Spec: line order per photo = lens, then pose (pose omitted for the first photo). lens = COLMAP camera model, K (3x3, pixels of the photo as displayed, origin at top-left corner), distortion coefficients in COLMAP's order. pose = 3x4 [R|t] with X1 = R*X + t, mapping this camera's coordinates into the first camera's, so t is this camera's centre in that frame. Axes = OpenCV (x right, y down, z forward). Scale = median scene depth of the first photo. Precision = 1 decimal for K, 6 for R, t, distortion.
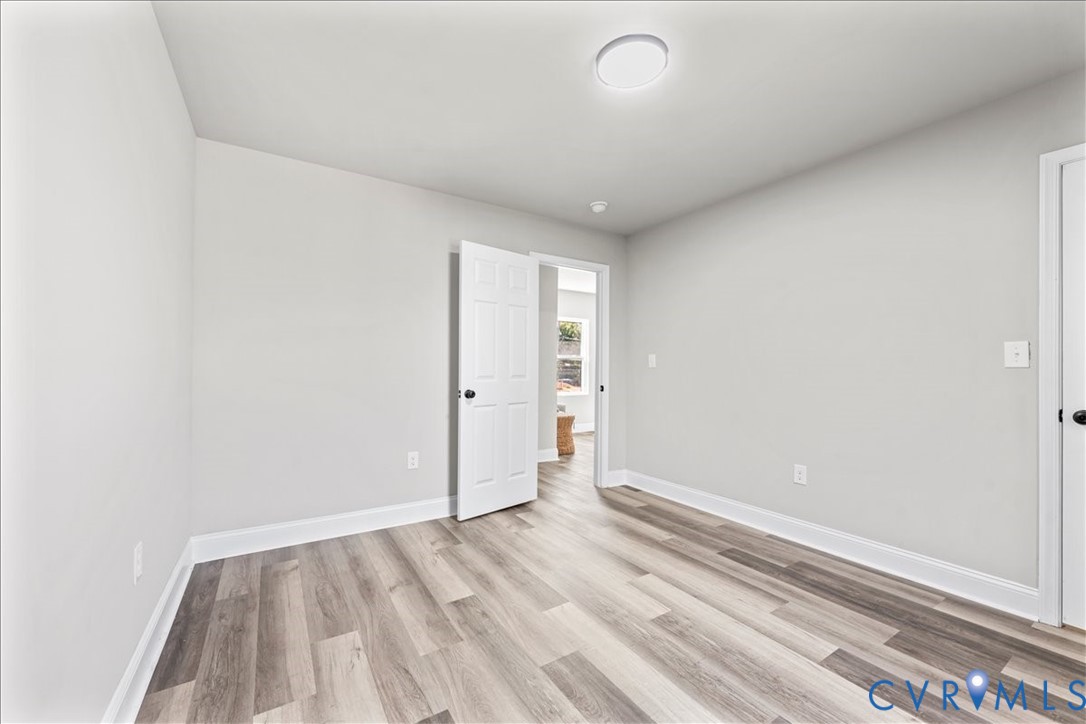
lens RADIAL K [[433.8, 0, 543.3], [0, 433.8, 366.1], [0, 0, 1]] dist [-0.000956, -0.000229]
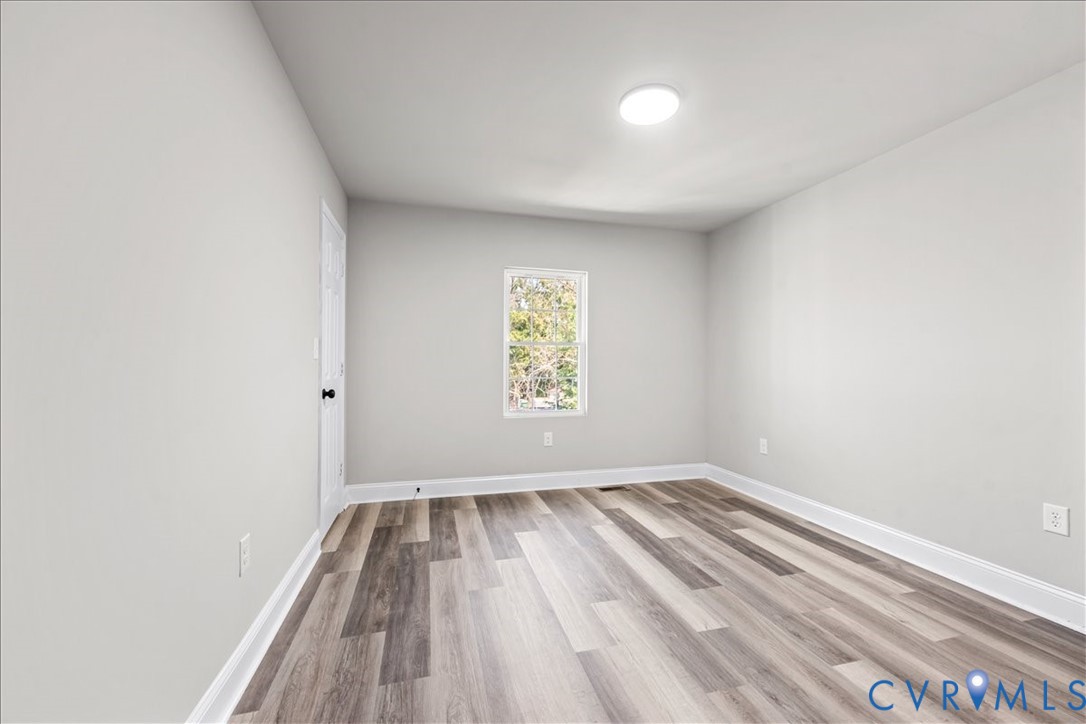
lens RADIAL K [[433.8, 0, 543.3], [0, 433.8, 366.1], [0, 0, 1]] dist [-0.000956, -0.000229]
pose [[-0.956094, -0.012005, 0.292816, 0.112850], [-0.012665, 0.999920, -0.000359, 0.015497], [-0.292788, -0.004052, -0.956169, 2.002161]]
